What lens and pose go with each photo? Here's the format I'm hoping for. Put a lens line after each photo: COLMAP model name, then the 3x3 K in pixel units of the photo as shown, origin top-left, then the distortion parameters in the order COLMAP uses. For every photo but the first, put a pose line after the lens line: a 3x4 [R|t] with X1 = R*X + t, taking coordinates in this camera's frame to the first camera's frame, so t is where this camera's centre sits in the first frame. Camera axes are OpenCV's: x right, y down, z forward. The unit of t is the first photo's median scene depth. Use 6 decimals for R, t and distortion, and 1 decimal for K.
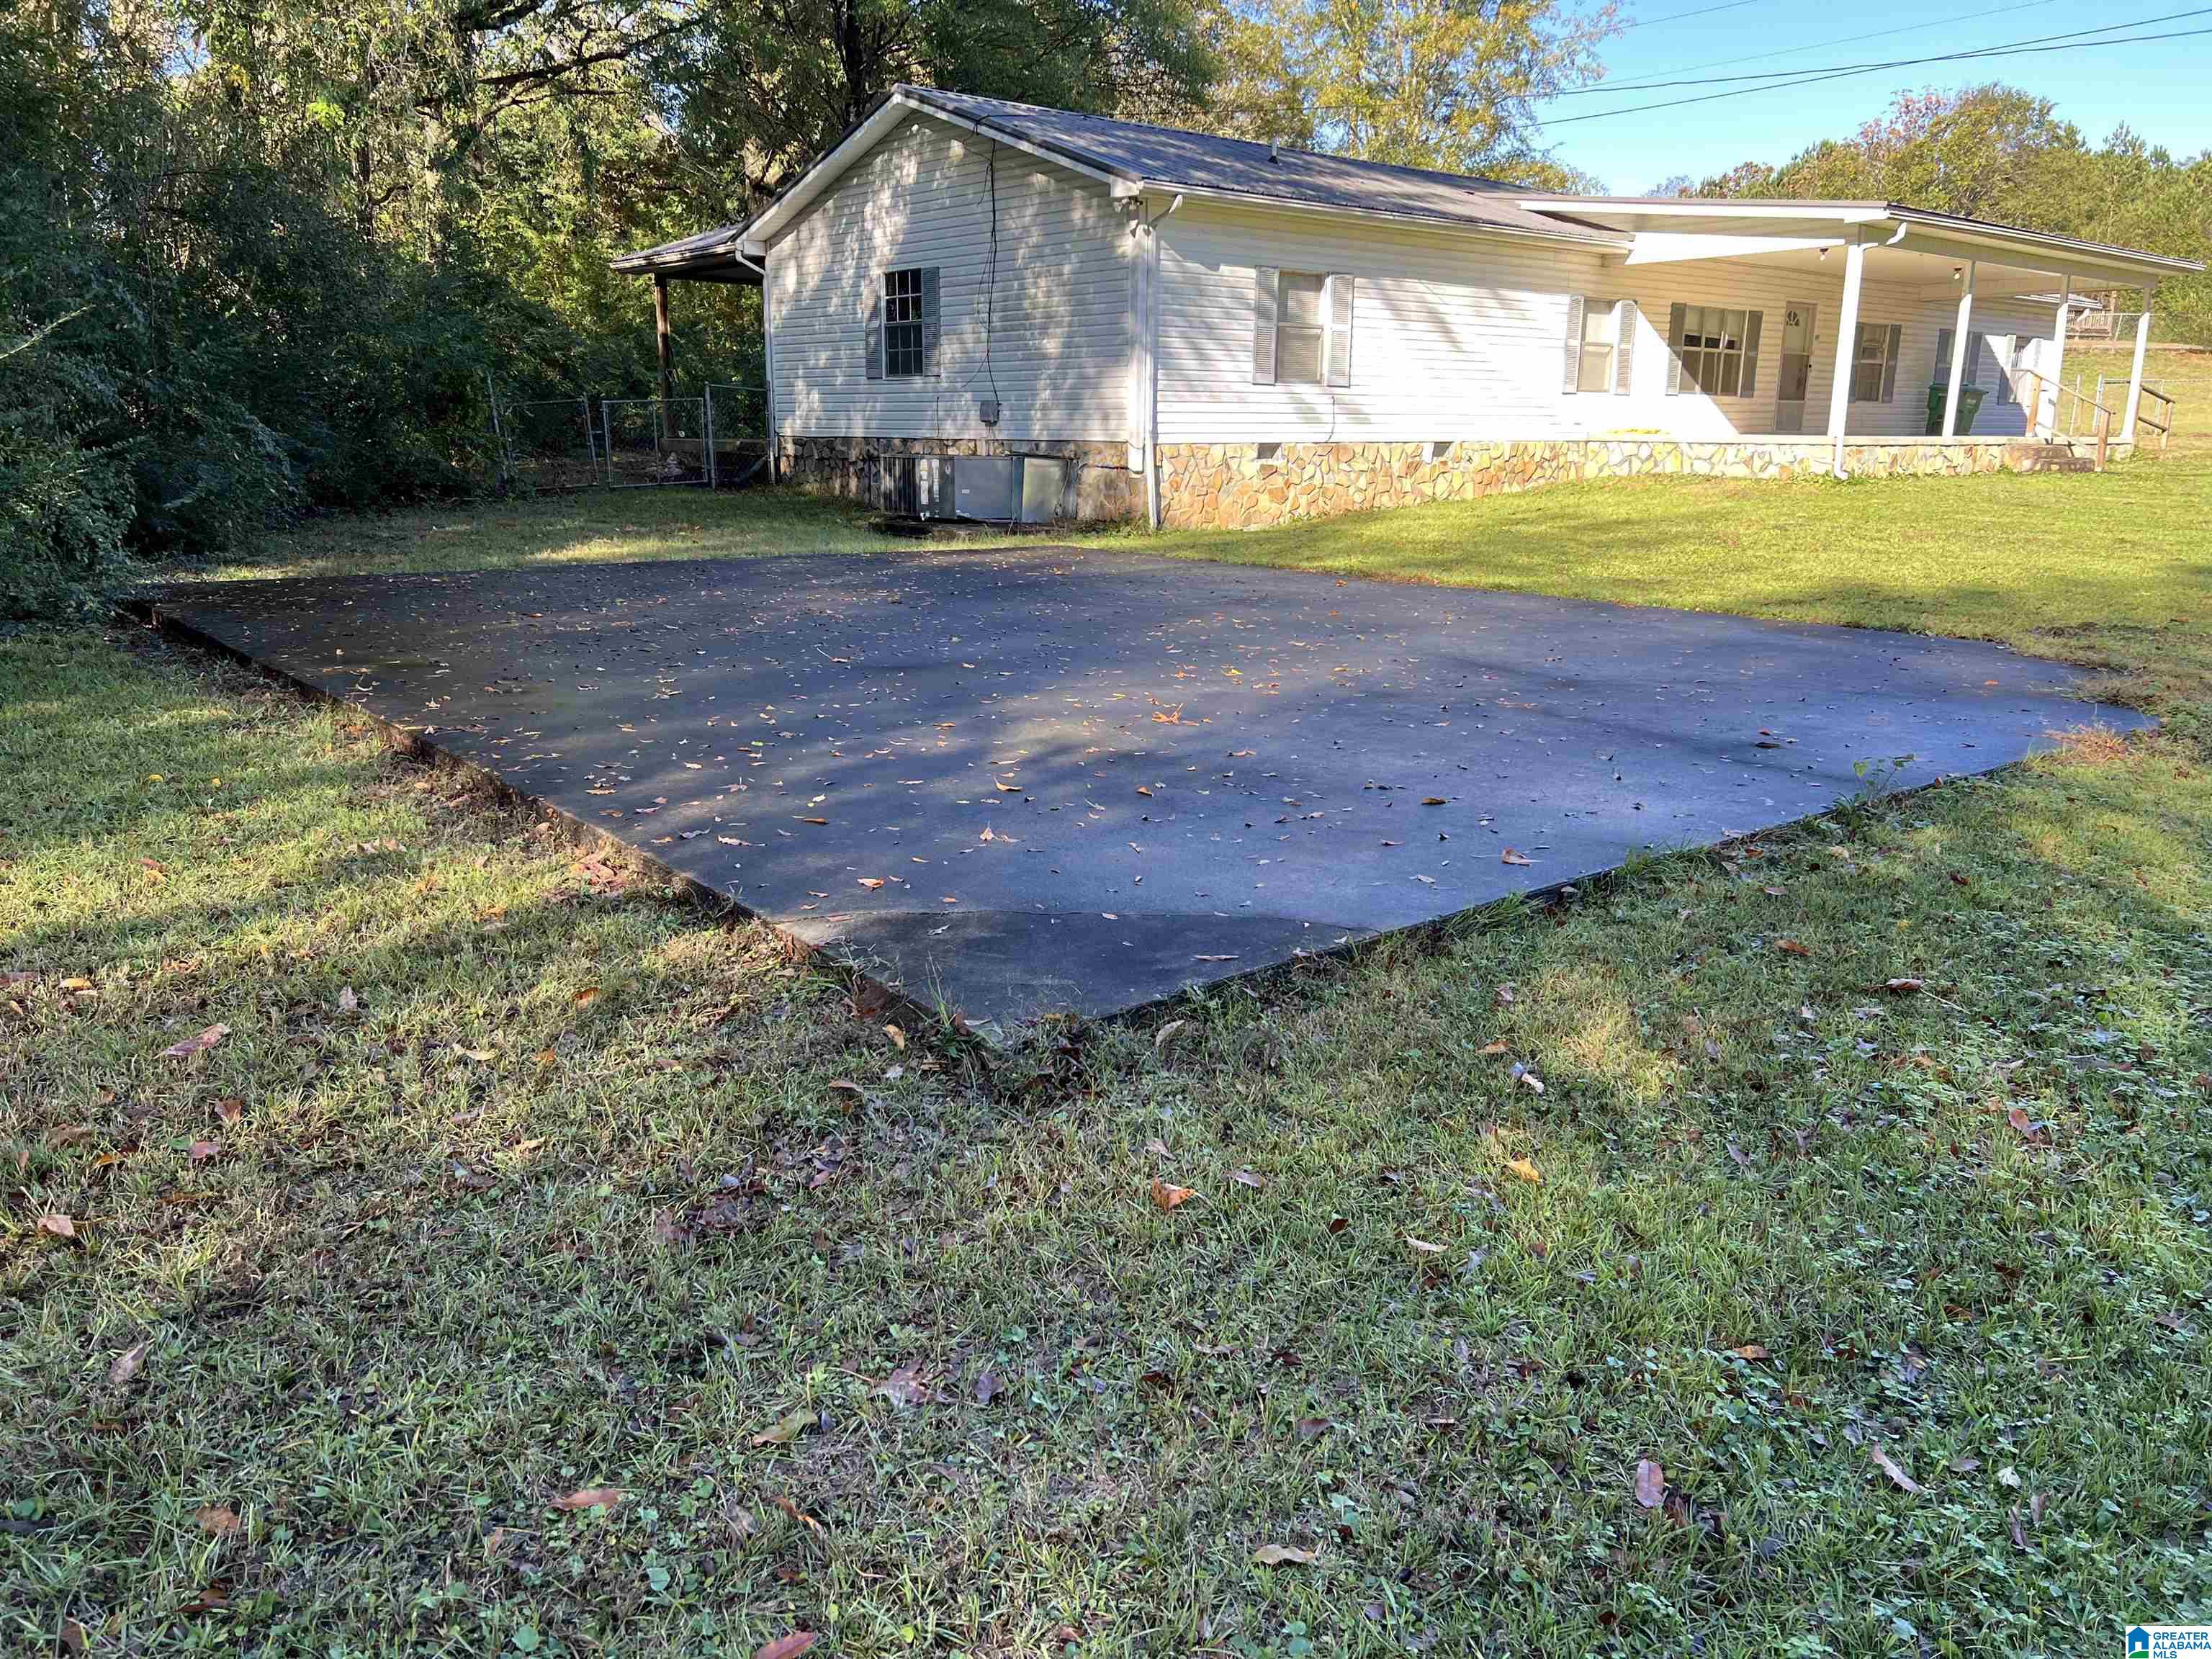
lens RADIAL K [[1704.5, 0, 1061.3], [0, 1704.5, 831.7], [0, 0, 1]] dist [0.009424, 0.005496]
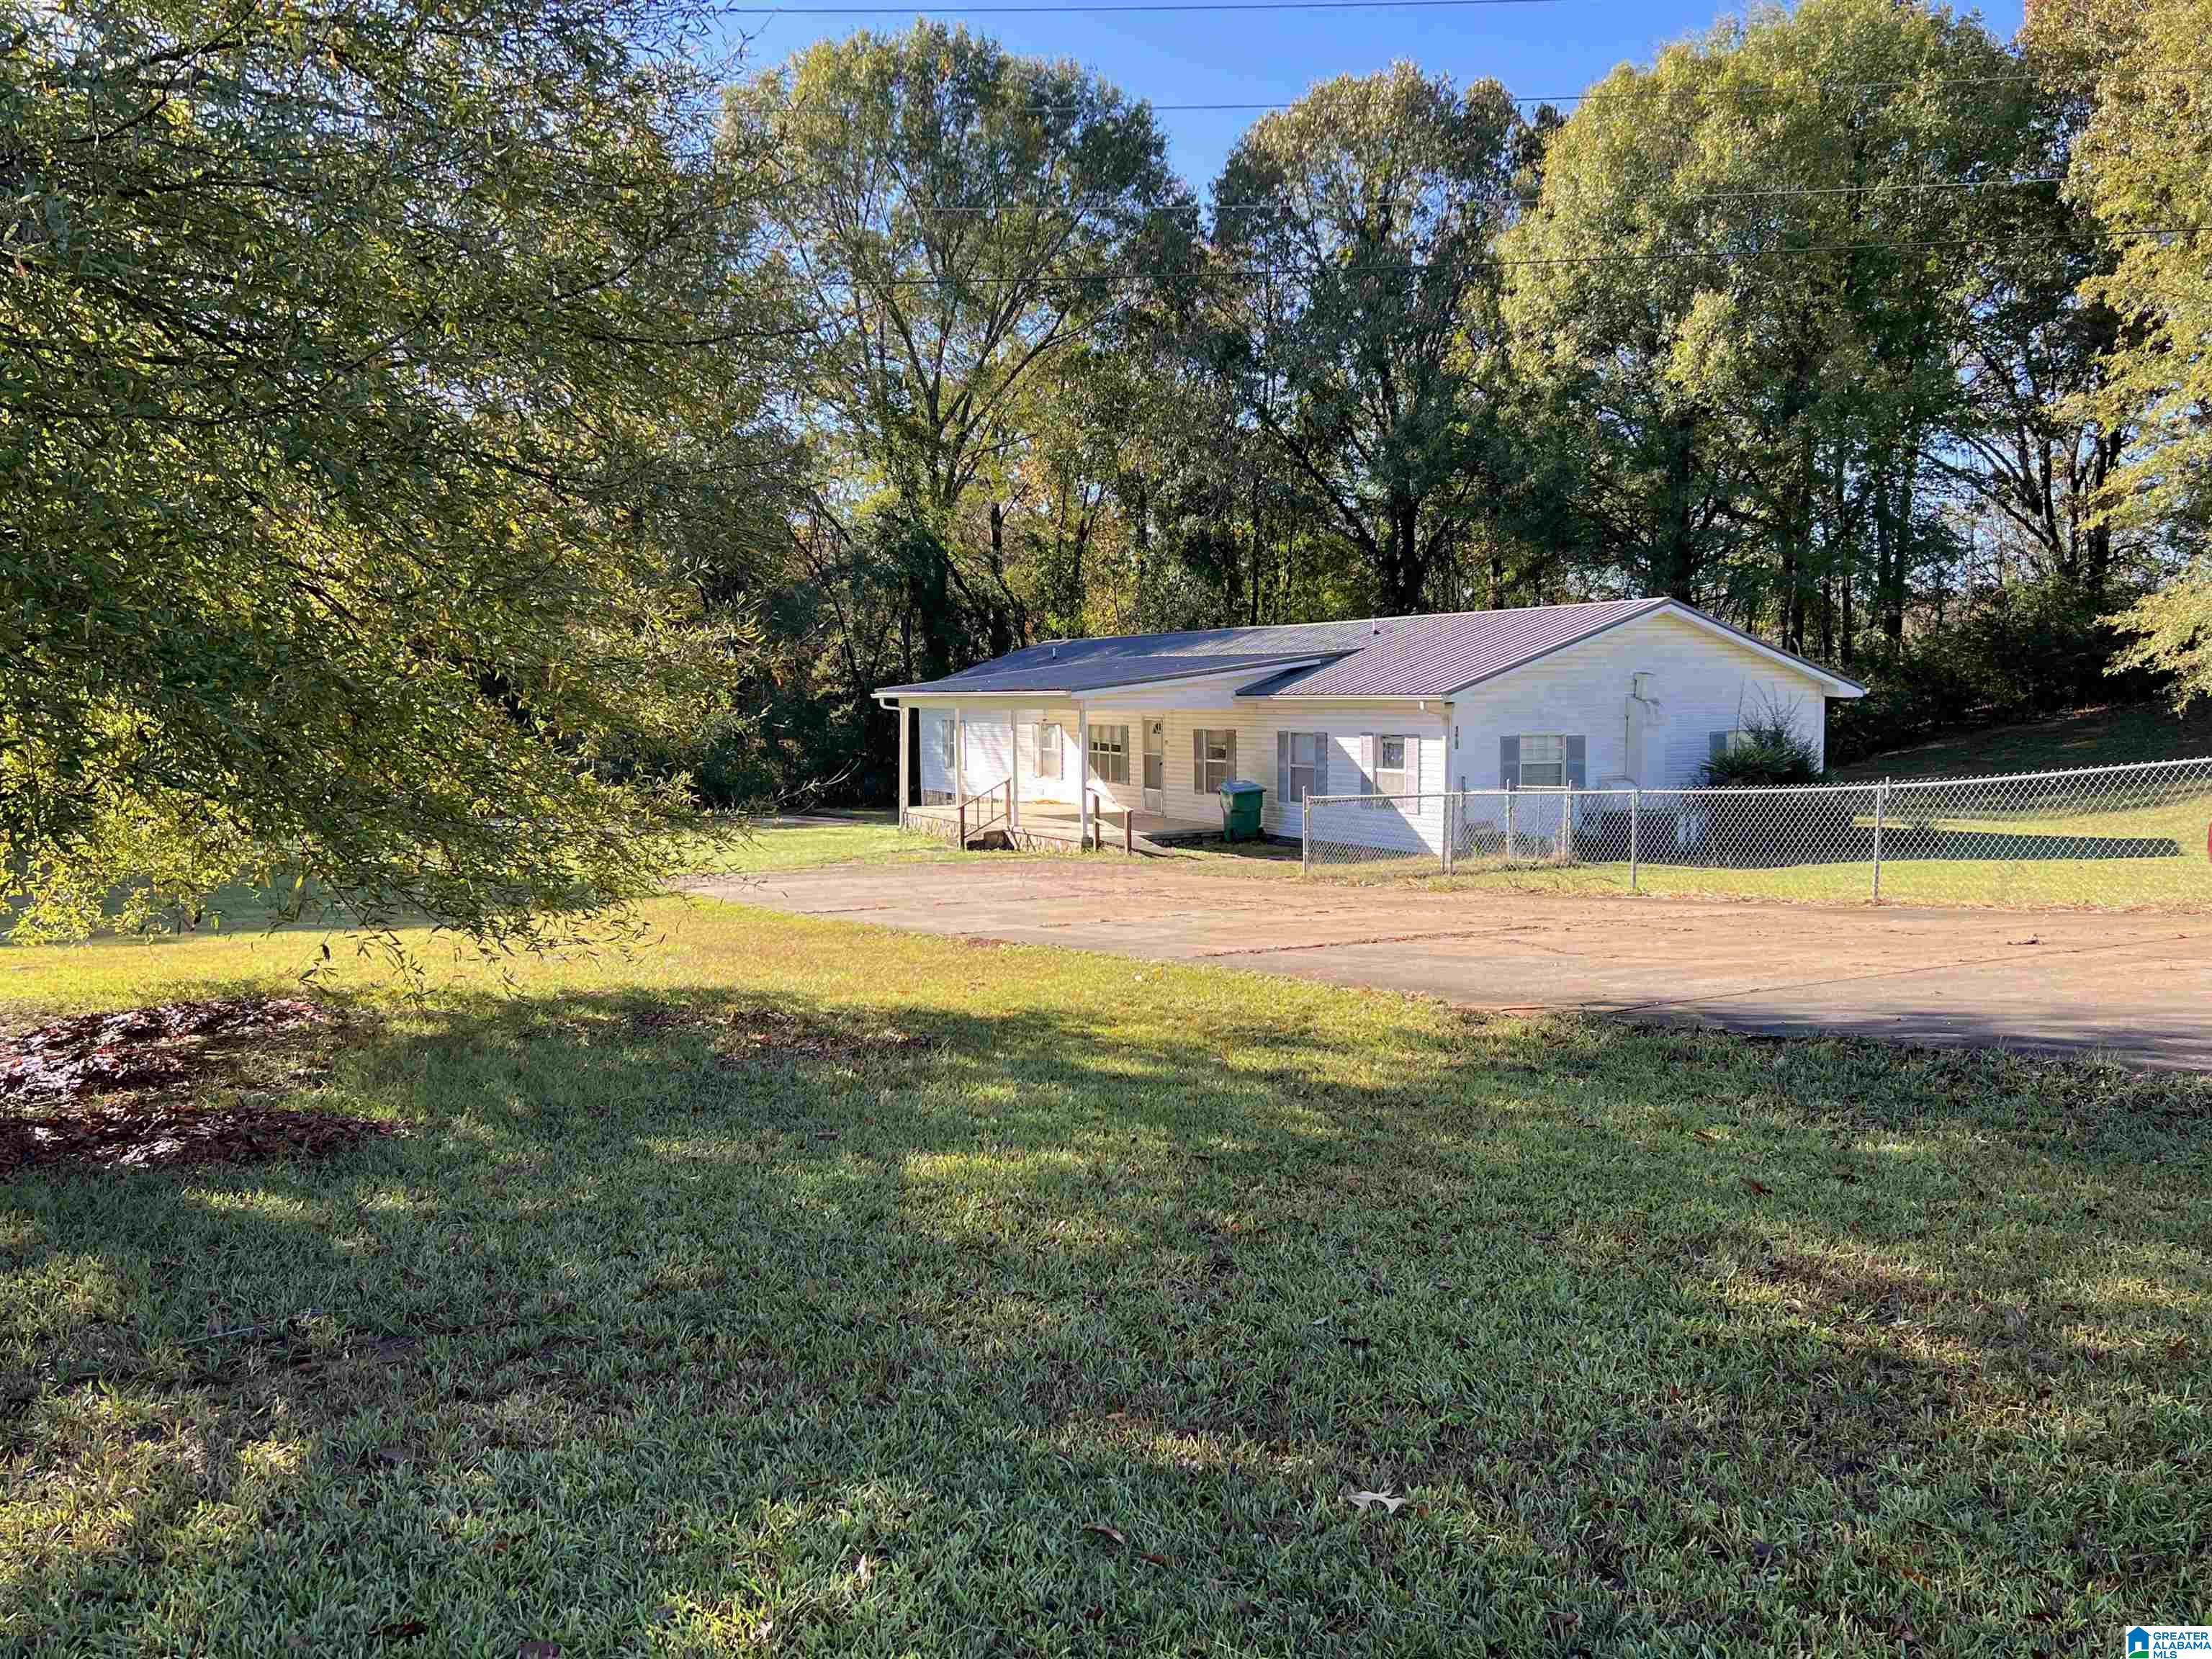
lens RADIAL K [[1856.6, 0, 1106.0], [0, 1856.6, 829.5], [0, 0, 1]] dist [-0.000349, -0.000169]
pose [[-0.233389, 0.062696, -0.970360, 2.033772], [-0.221392, 0.968284, 0.115811, -0.429543], [0.946845, 0.241859, -0.212106, 1.448498]]
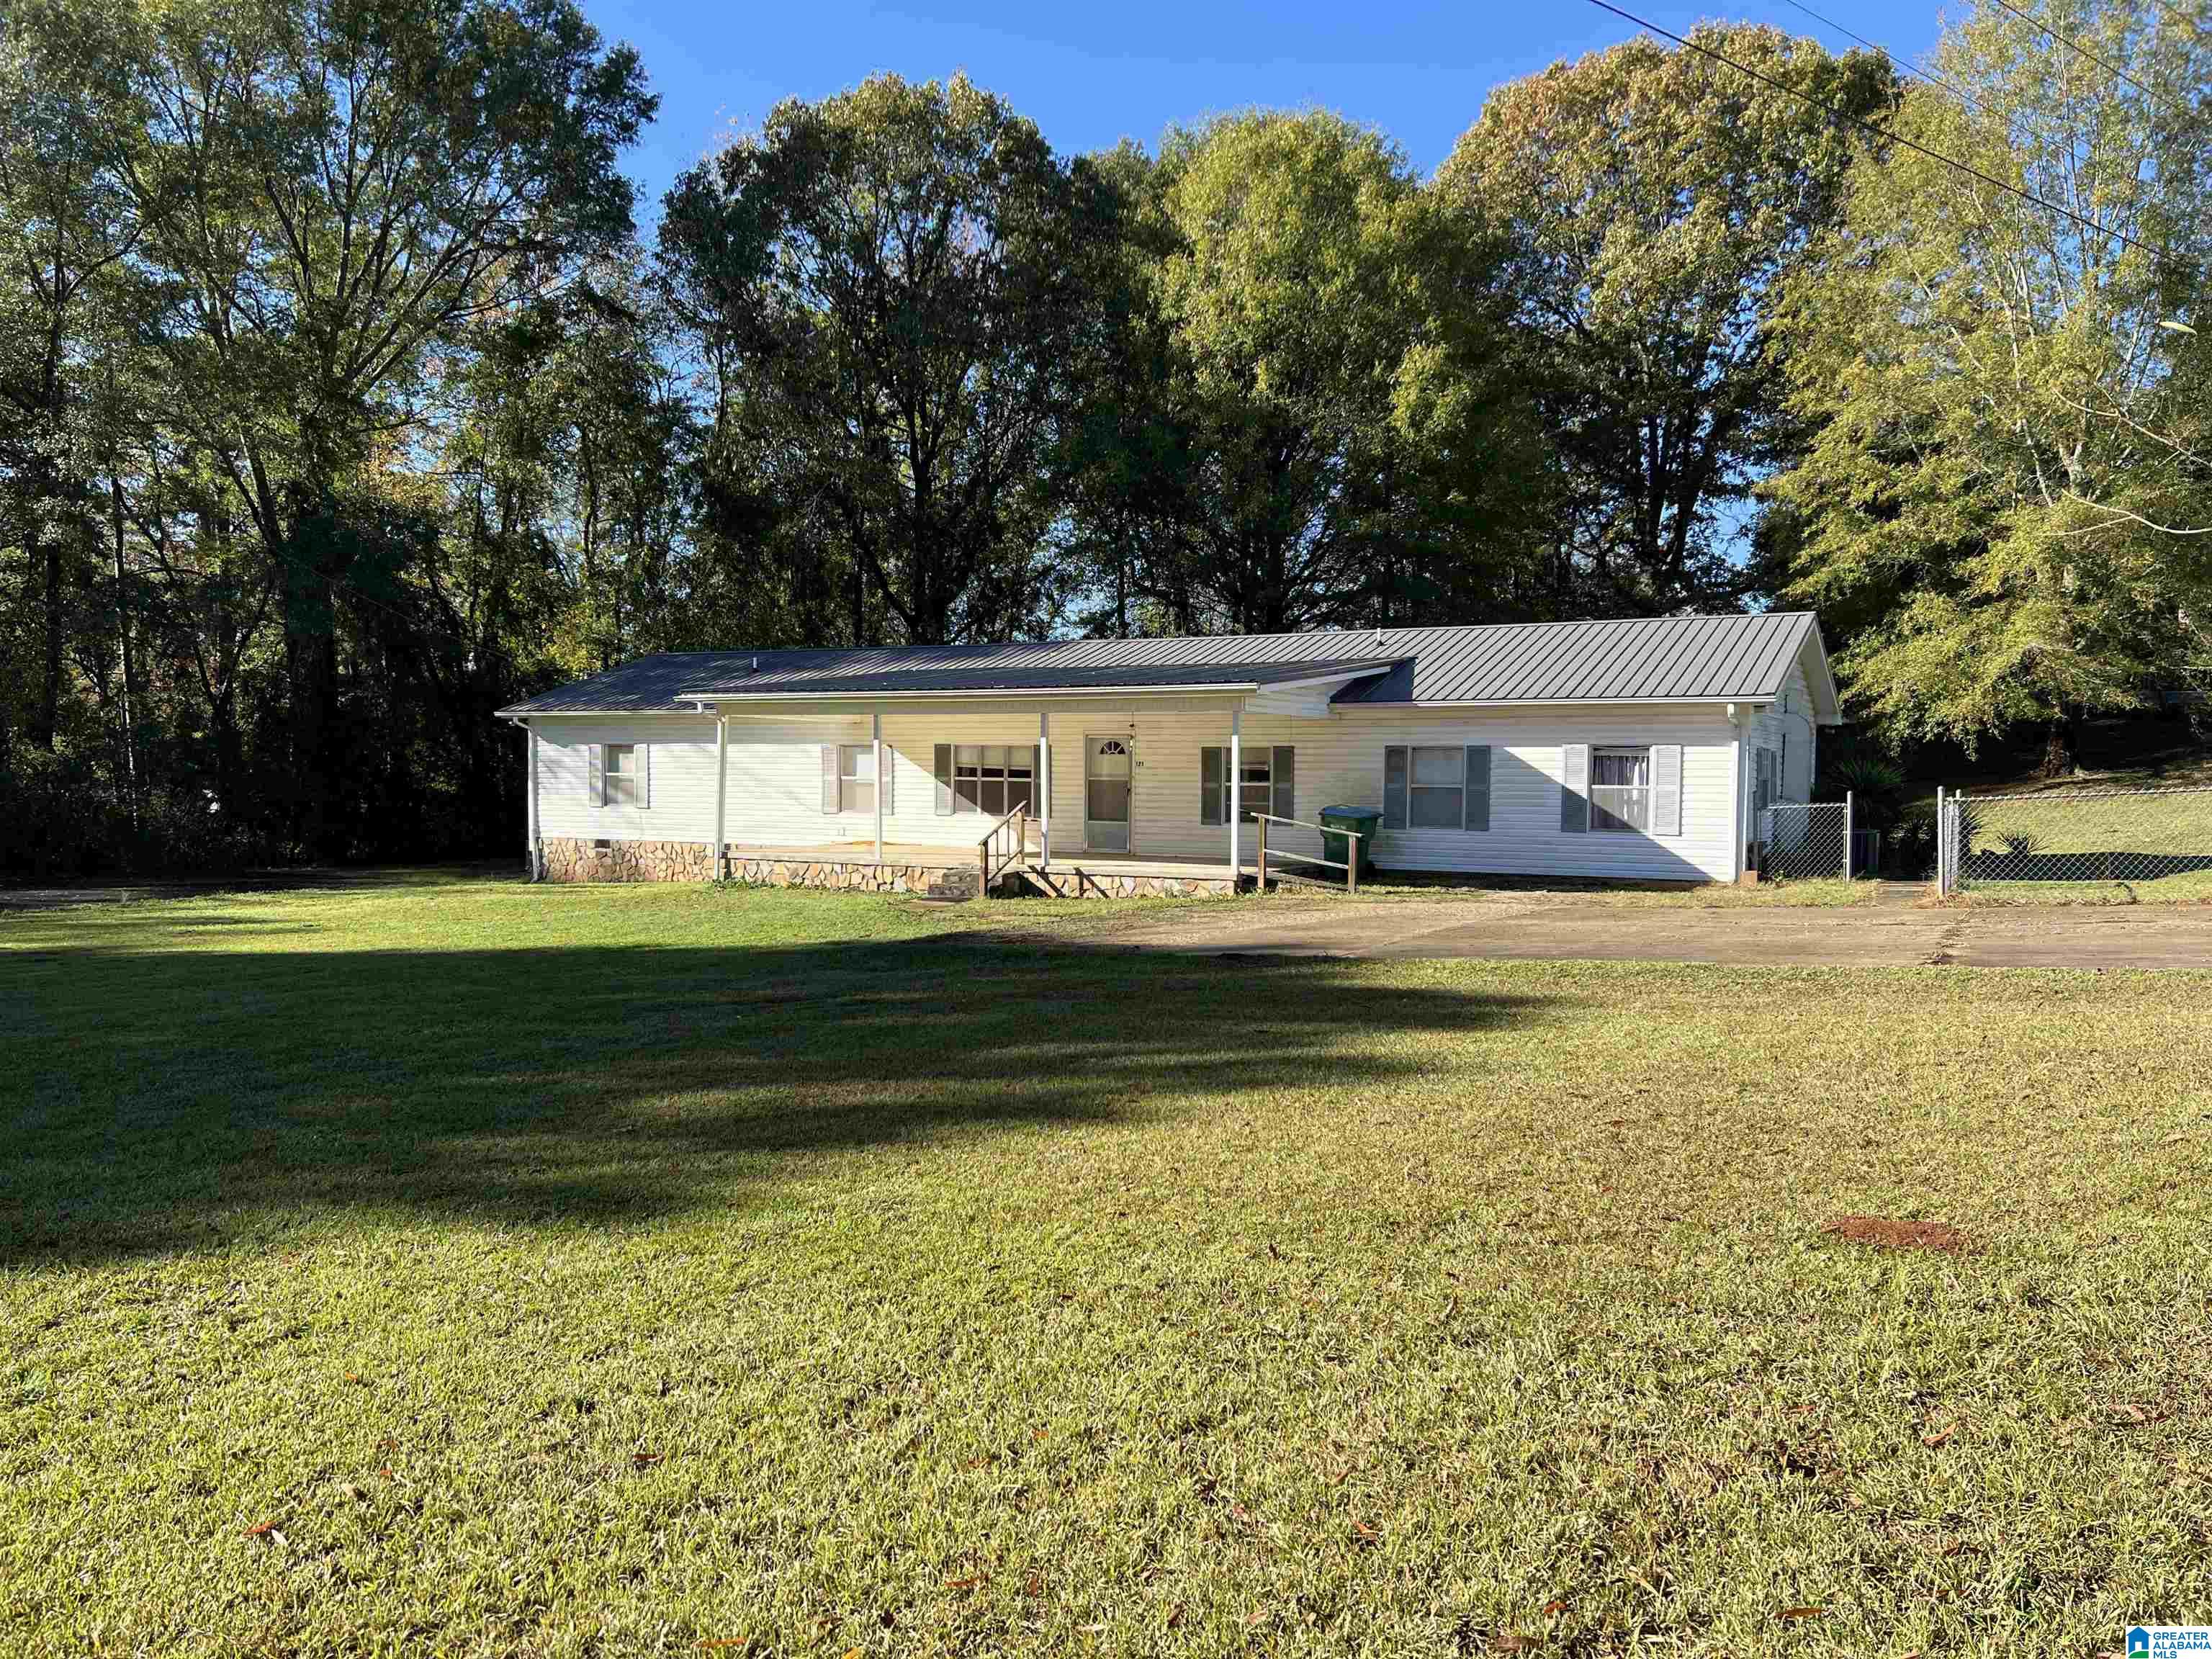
lens RADIAL K [[1704.5, 0, 1061.3], [0, 1704.5, 831.7], [0, 0, 1]] dist [0.009424, 0.005496]
pose [[0.313830, 0.027812, -0.949072, 1.623619], [-0.227904, 0.972555, -0.046862, -0.217857], [0.921721, 0.231004, 0.311556, 0.739311]]
